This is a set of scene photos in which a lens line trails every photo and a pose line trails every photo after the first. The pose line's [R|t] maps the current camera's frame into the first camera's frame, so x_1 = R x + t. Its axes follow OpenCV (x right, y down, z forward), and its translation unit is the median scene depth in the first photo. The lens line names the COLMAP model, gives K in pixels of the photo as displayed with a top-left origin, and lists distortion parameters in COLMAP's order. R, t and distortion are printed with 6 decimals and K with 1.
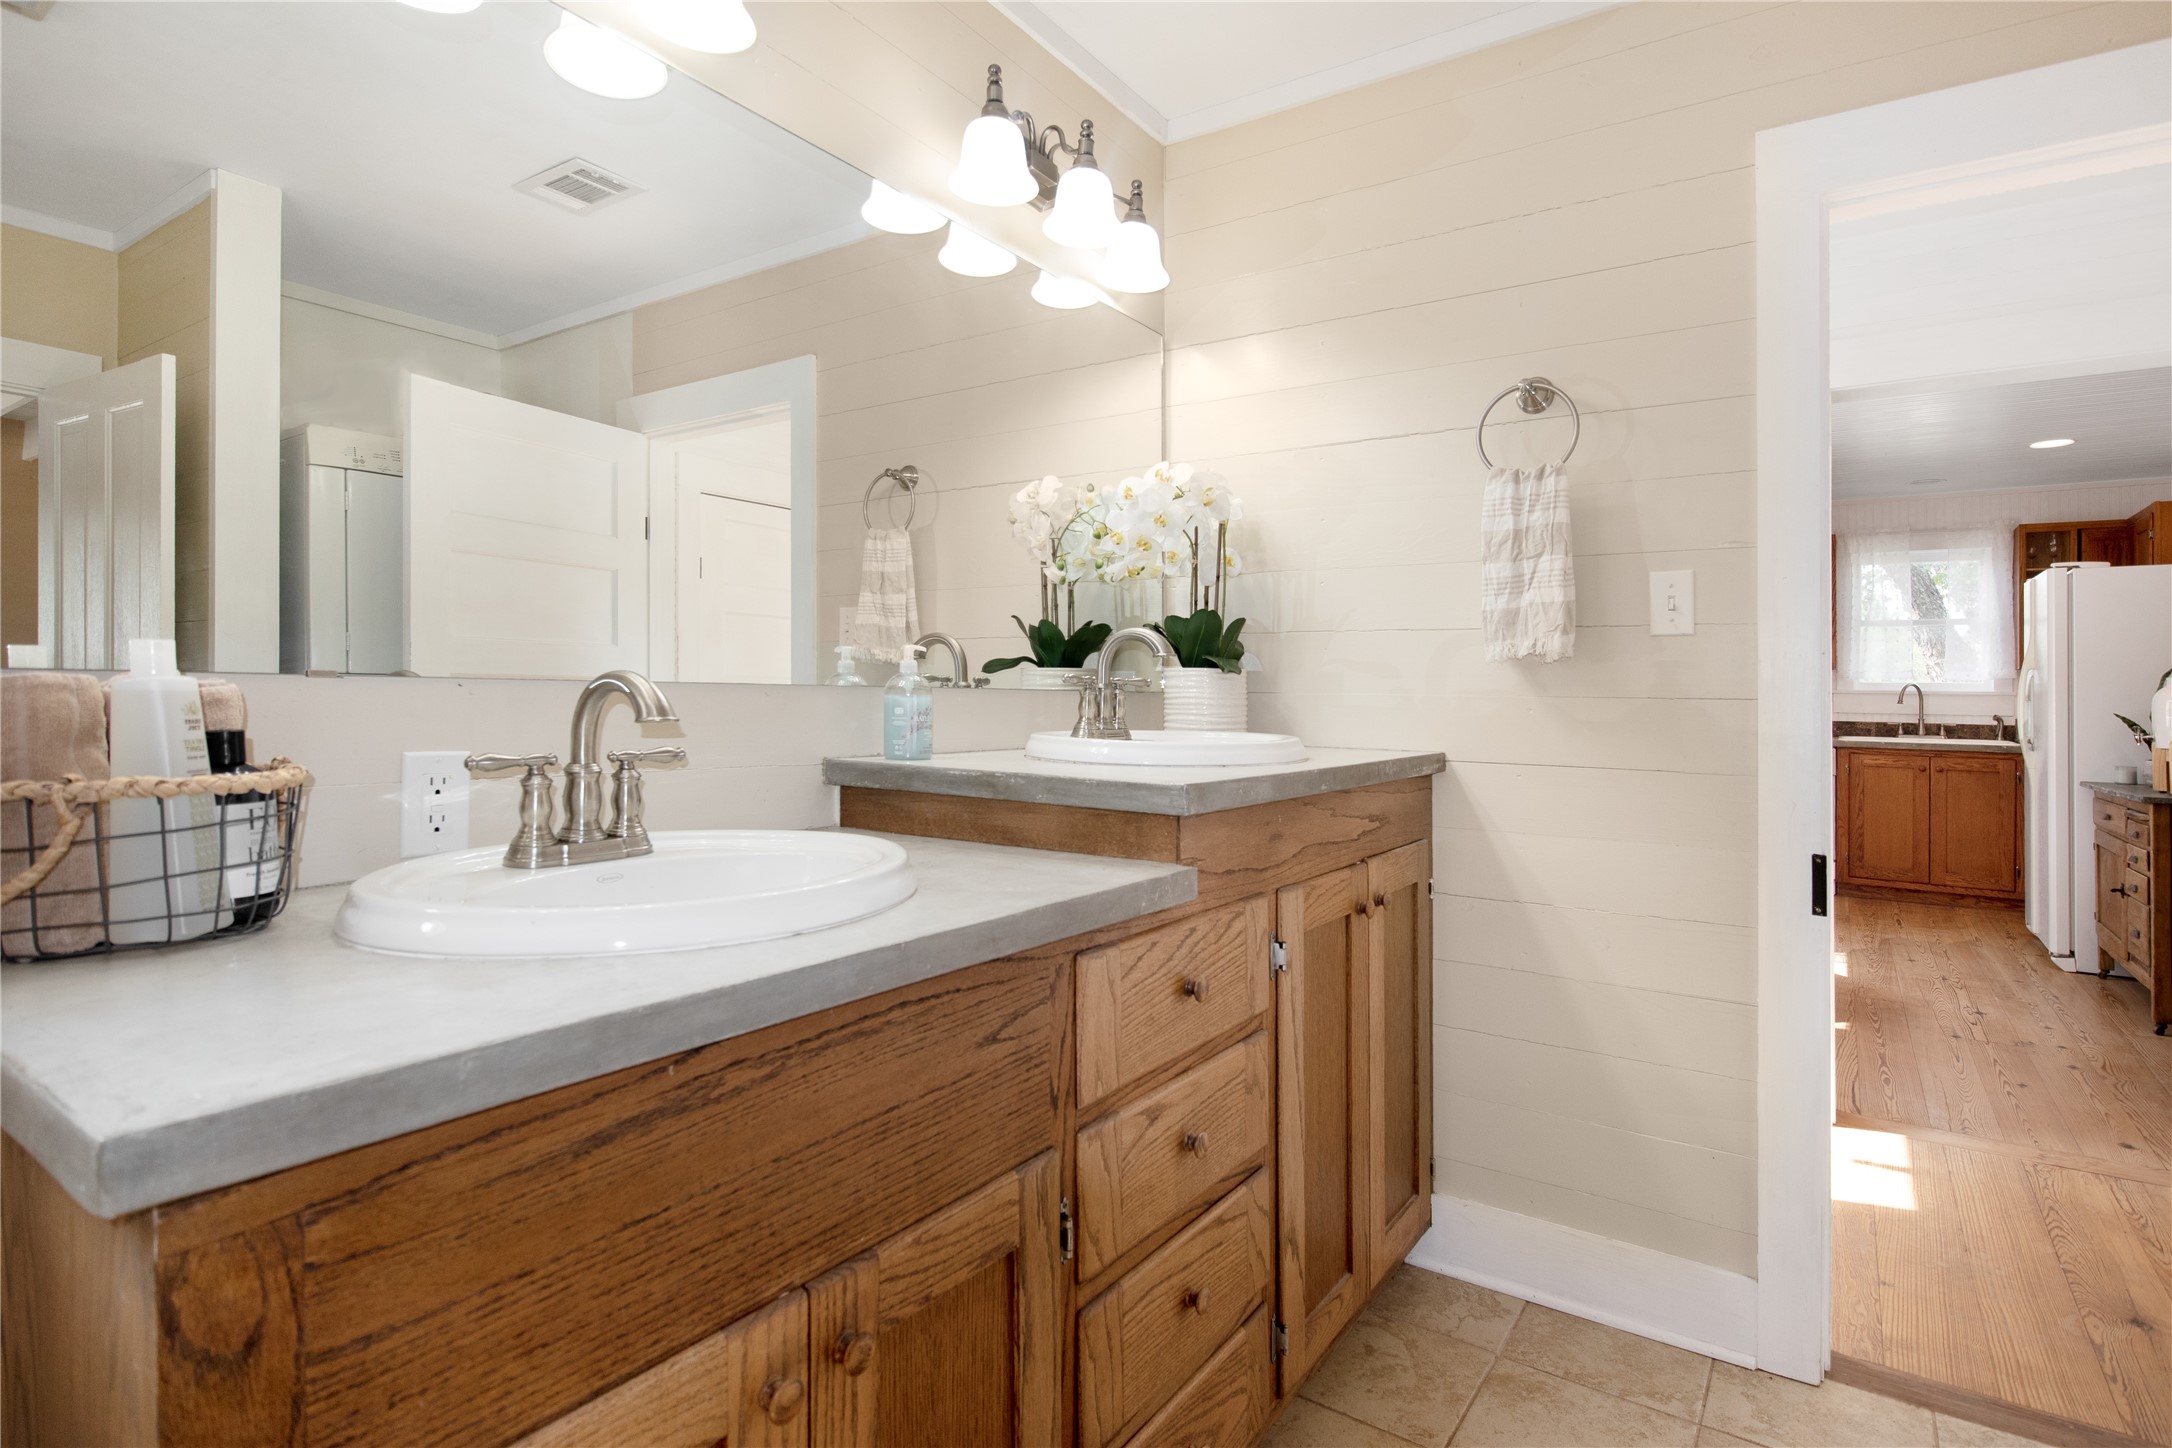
lens RADIAL K [[1101.6, 0, 1095.7], [0, 1101.6, 700.6], [0, 0, 1]] dist [-0.004379, -0.000675]
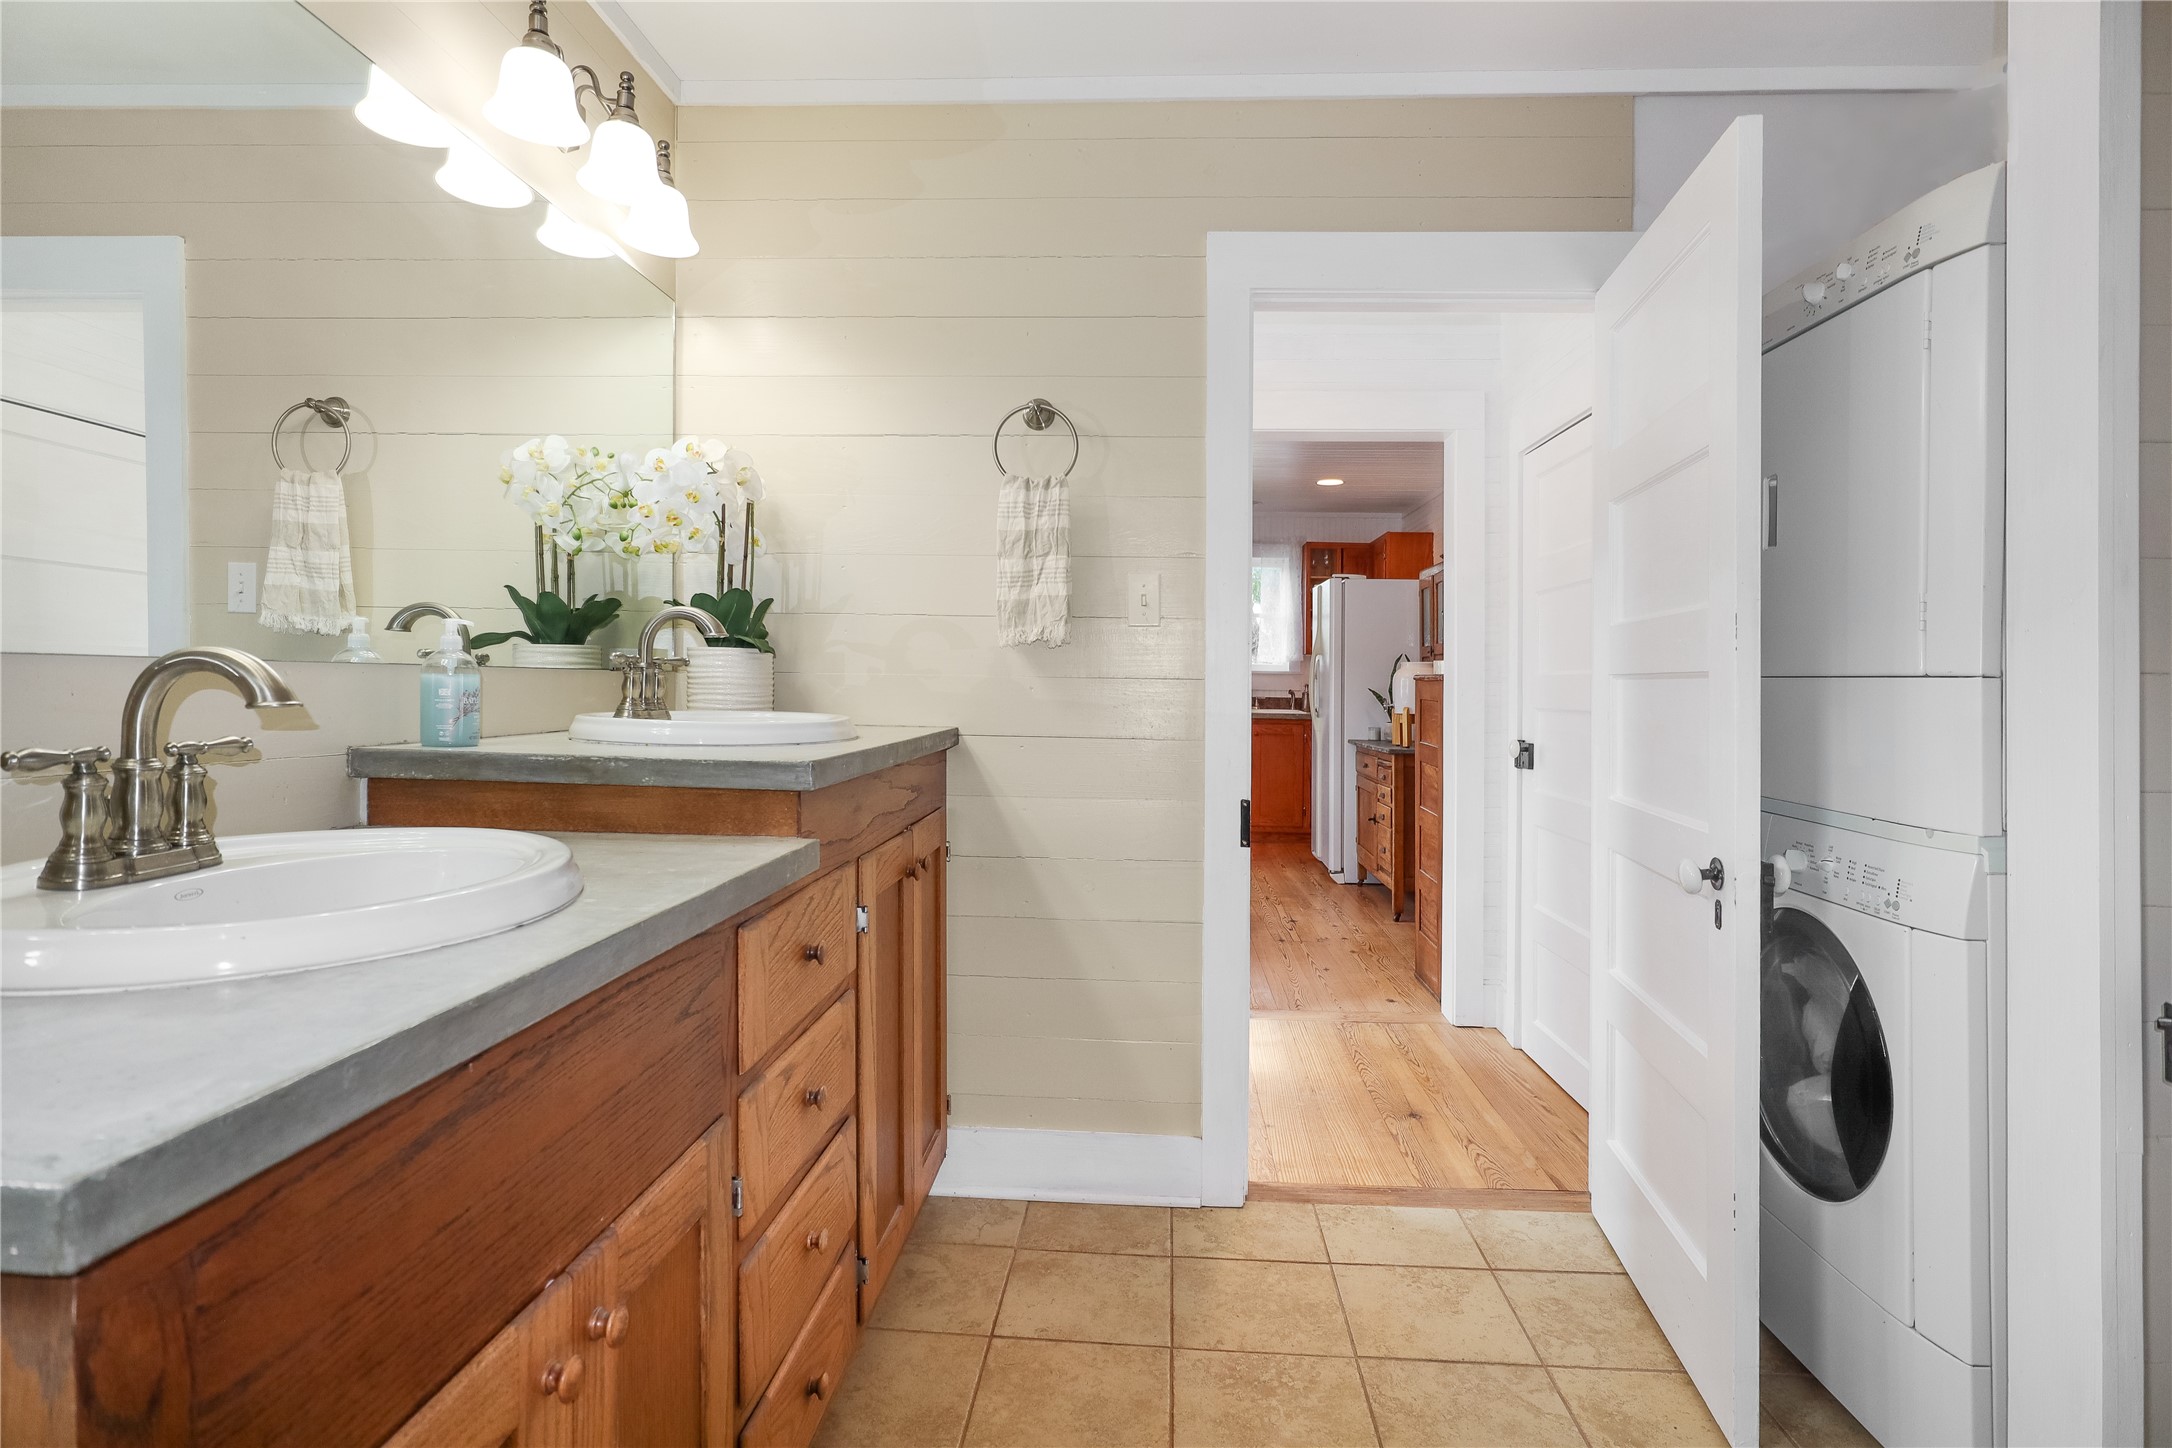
lens RADIAL K [[1137.6, 0, 1093.3], [0, 1137.6, 688.7], [0, 0, 1]] dist [-0.030830, 0.008224]
pose [[0.859362, -0.002505, 0.511362, -0.192766], [-0.003579, 0.999934, 0.010914, -0.005362], [-0.511356, -0.011210, 0.859296, -0.060723]]
